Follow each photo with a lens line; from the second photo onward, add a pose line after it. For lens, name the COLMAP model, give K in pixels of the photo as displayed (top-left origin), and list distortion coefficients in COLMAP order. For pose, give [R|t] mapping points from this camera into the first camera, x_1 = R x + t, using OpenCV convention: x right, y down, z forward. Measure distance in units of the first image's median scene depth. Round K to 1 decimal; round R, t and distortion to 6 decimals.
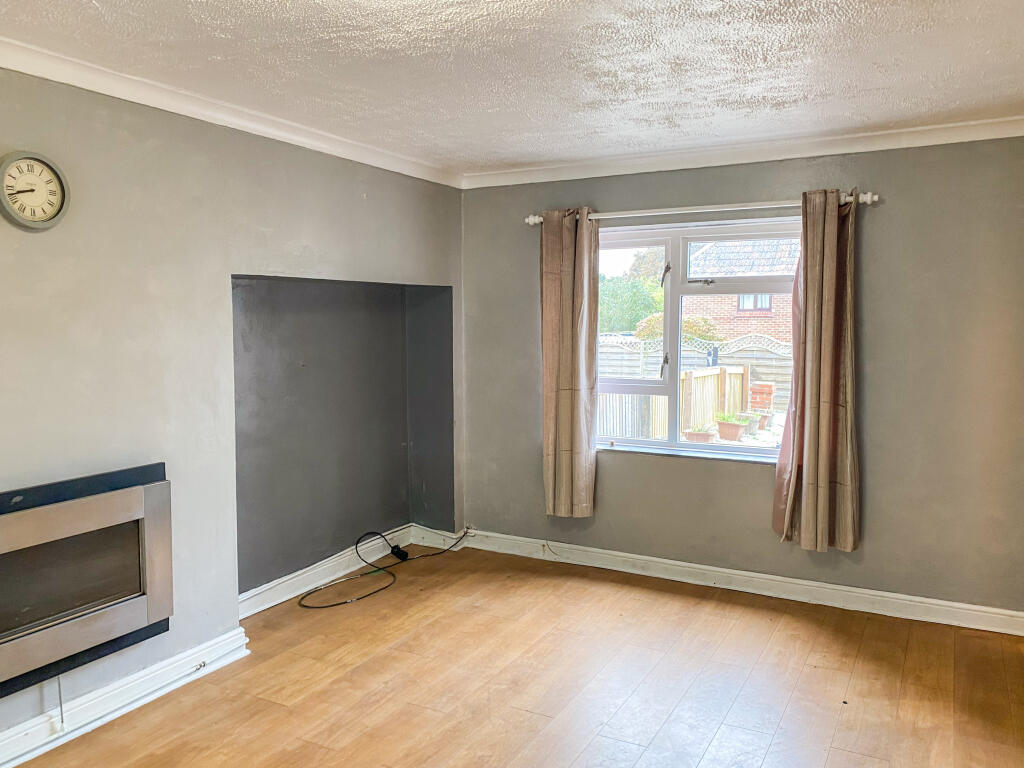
lens RADIAL K [[788.5, 0, 516.1], [0, 788.5, 382.1], [0, 0, 1]] dist [0.001375, 0.001998]
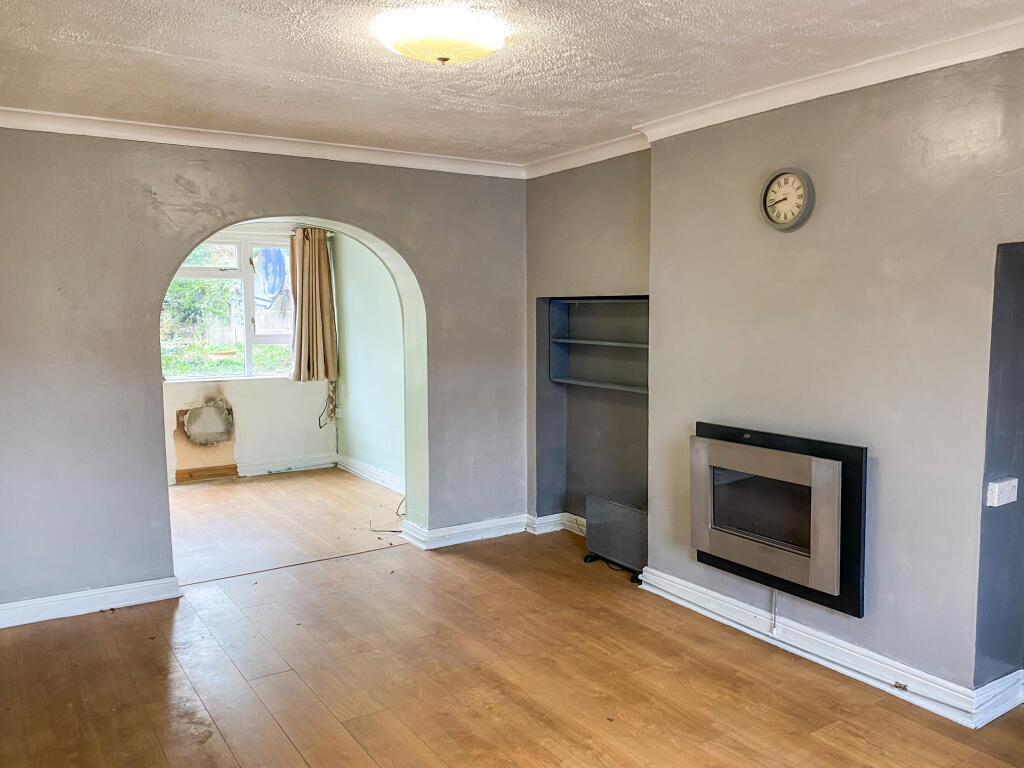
lens RADIAL K [[788.5, 0, 516.1], [0, 788.5, 382.1], [0, 0, 1]] dist [0.001375, 0.001998]
pose [[-0.455023, 0.085433, -0.886372, 0.687927], [-0.071354, 0.988688, 0.131925, -0.086513], [0.887616, 0.123275, -0.443780, 1.164444]]
